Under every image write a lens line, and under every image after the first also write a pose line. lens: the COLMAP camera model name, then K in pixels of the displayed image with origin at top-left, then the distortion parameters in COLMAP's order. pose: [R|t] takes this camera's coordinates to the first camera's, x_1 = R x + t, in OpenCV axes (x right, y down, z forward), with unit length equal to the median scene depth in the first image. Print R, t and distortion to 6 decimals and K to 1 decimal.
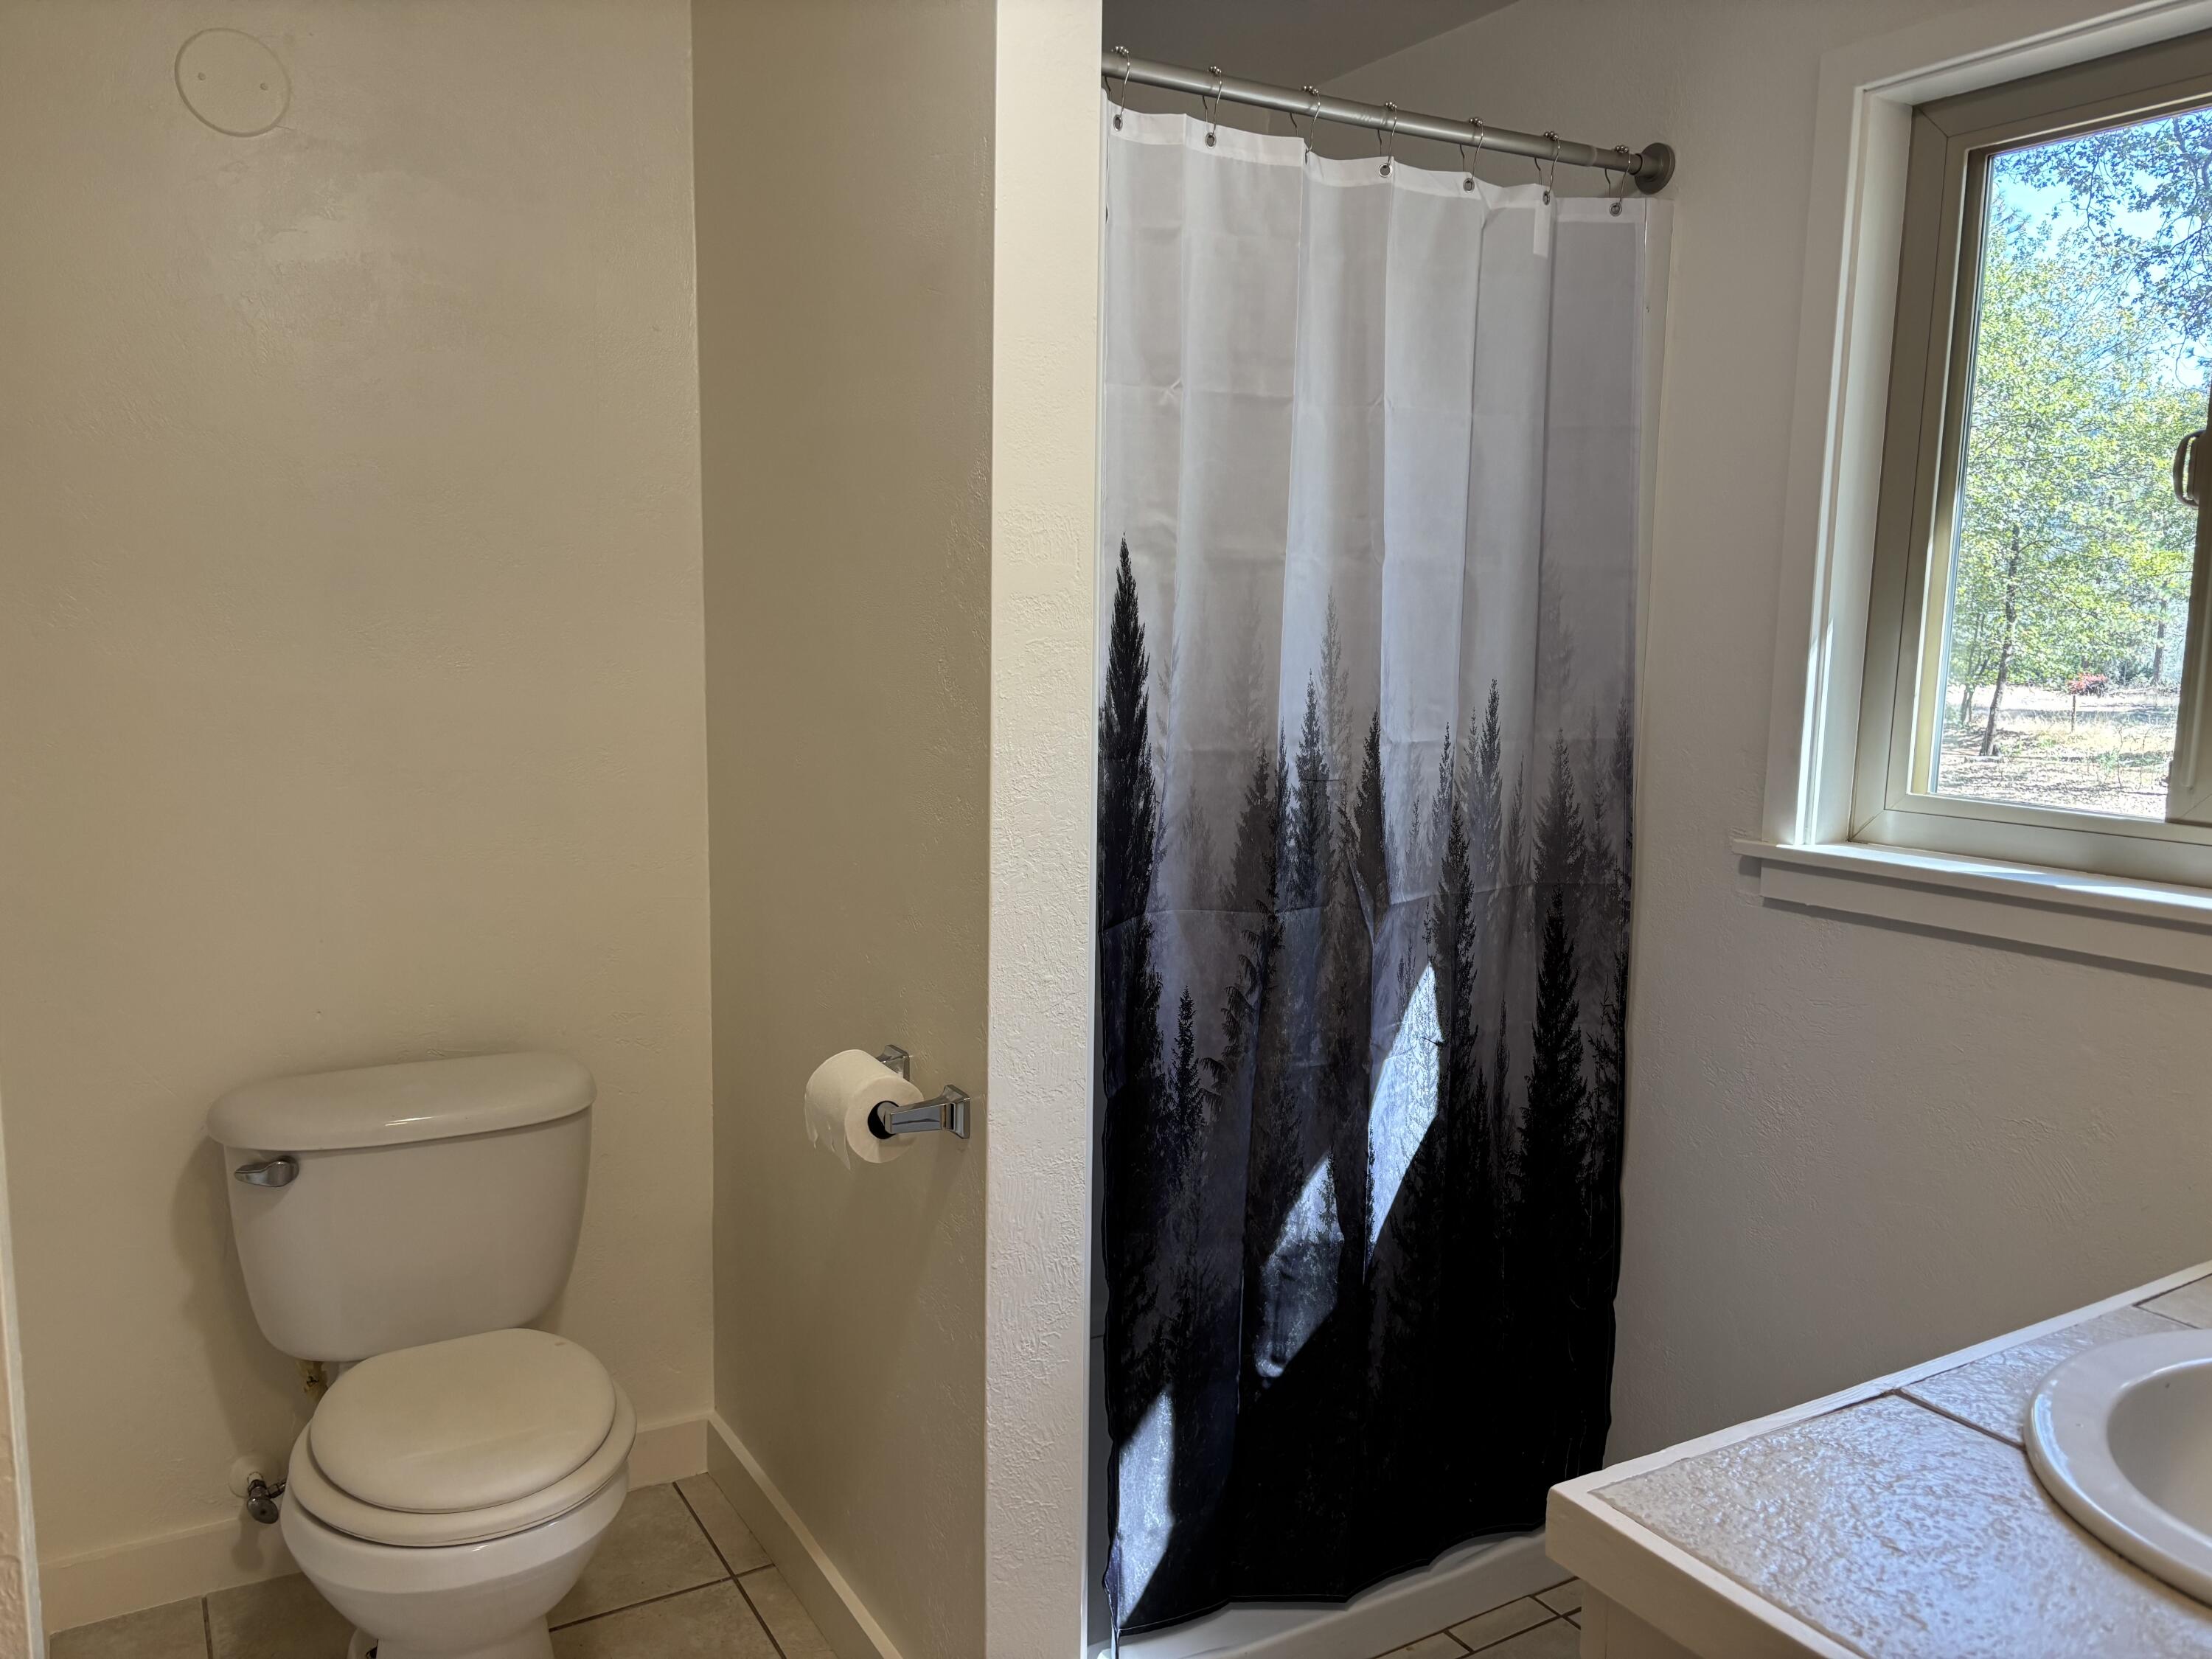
lens RADIAL K [[1582.0, 0, 1103.9], [0, 1582.0, 820.0], [0, 0, 1]] dist [0.002707, -0.001420]
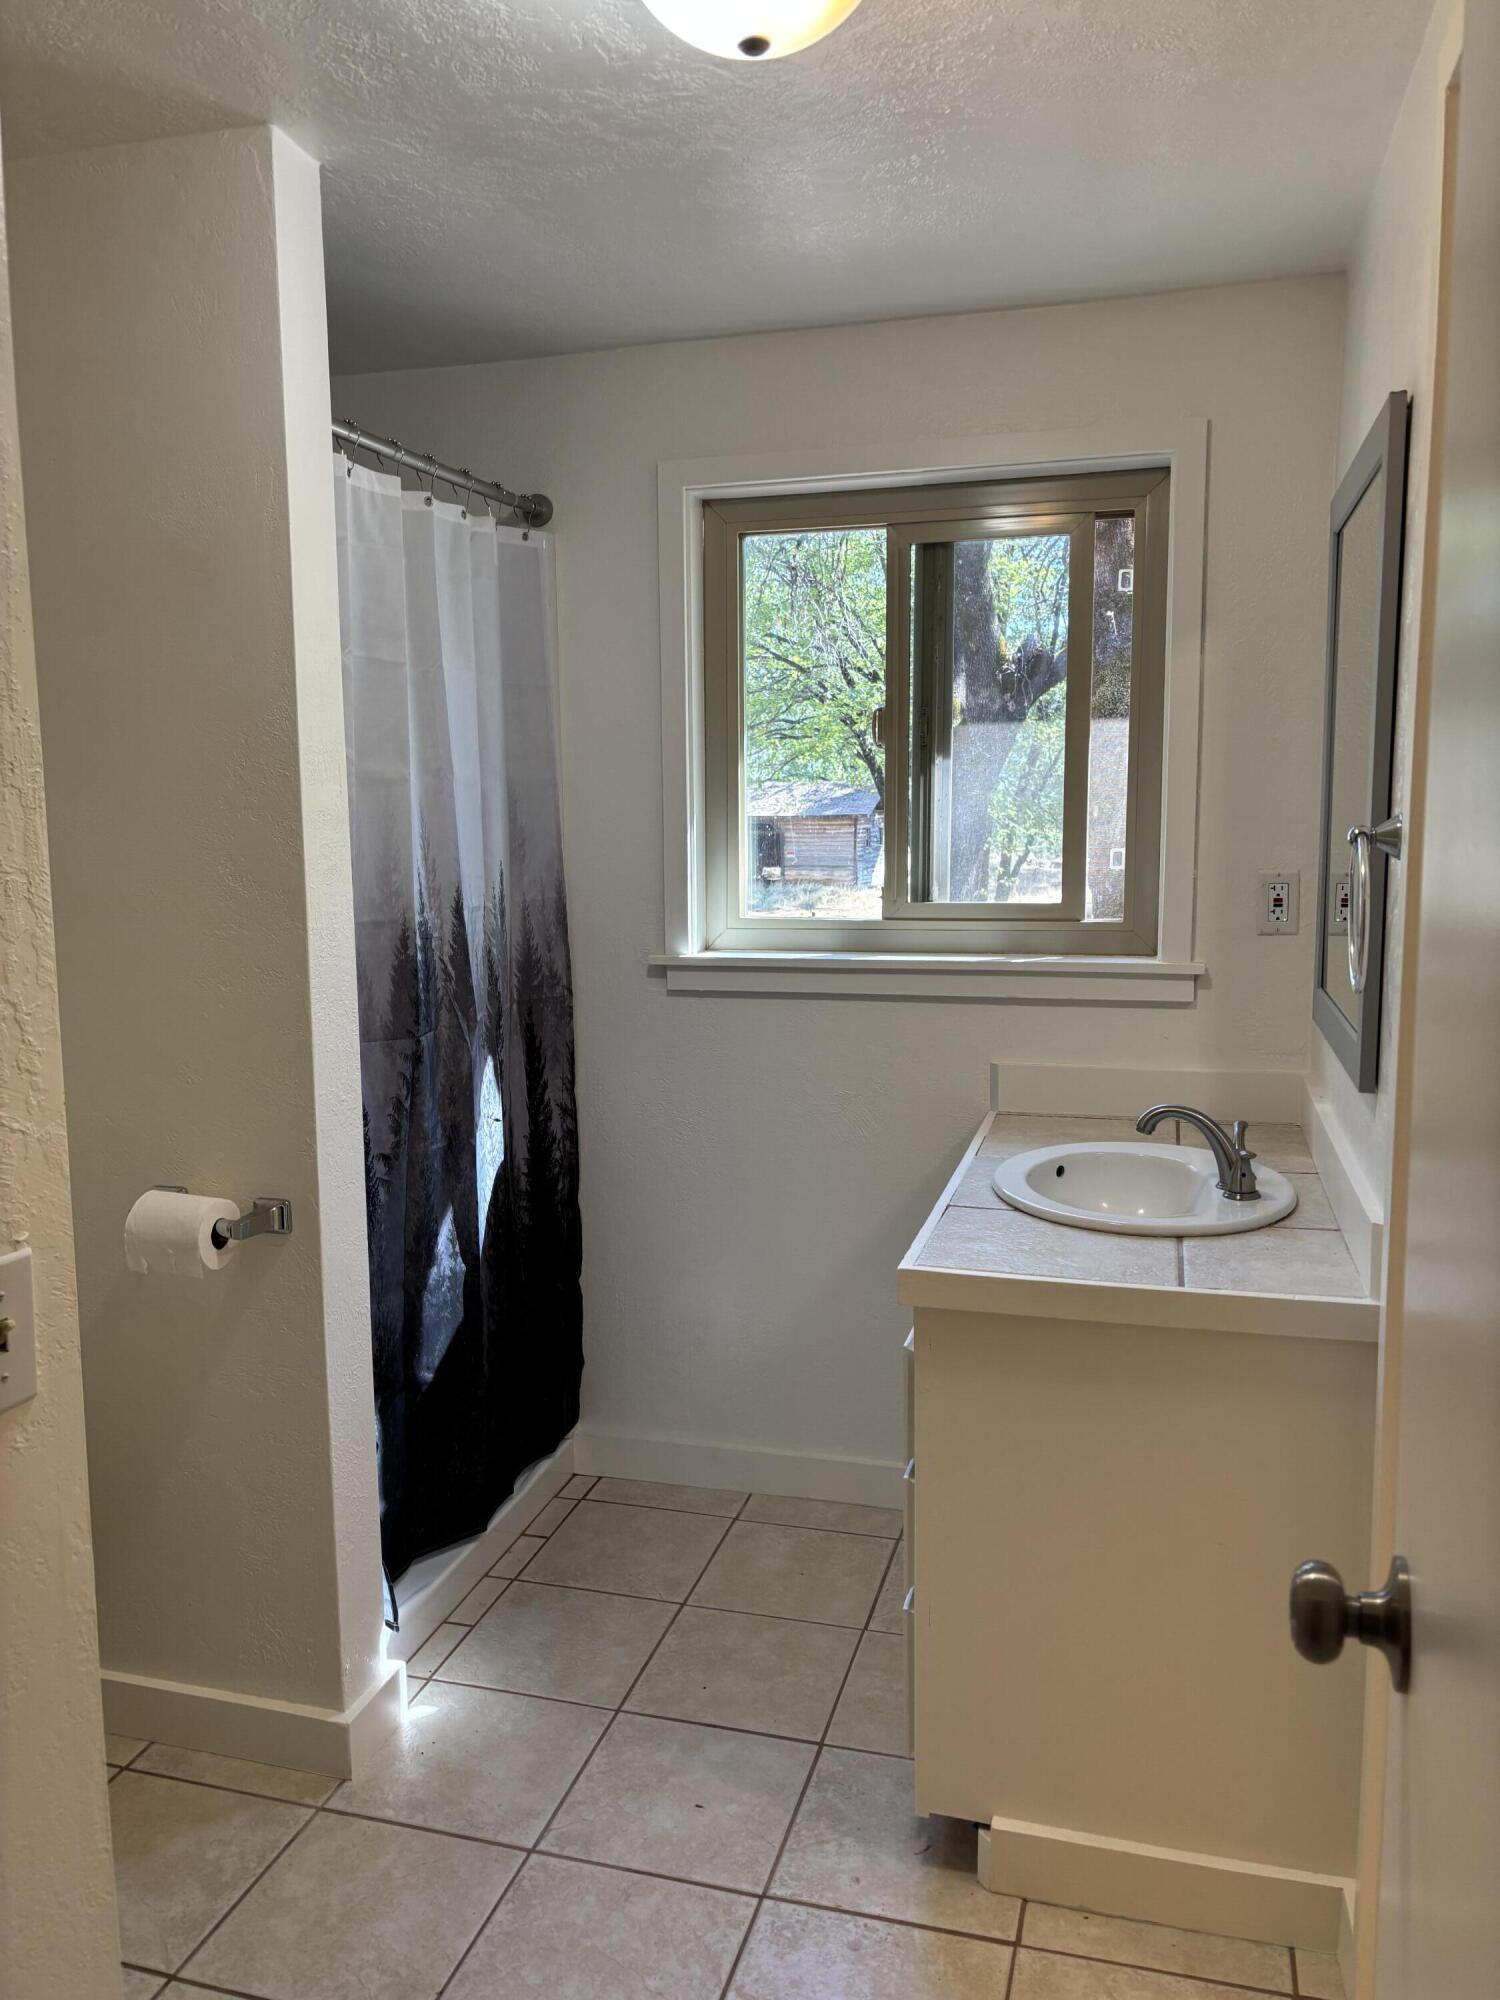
lens RADIAL K [[1497.7, 0, 750.0], [0, 1497.7, 1000.0], [0, 0, 1]] dist [0.065197, -0.070504]
pose [[0.671394, -0.107709, 0.733232, -0.632179], [0.103424, 0.993318, 0.051213, -0.009624], [-0.733848, 0.041450, 0.678048, -0.084271]]
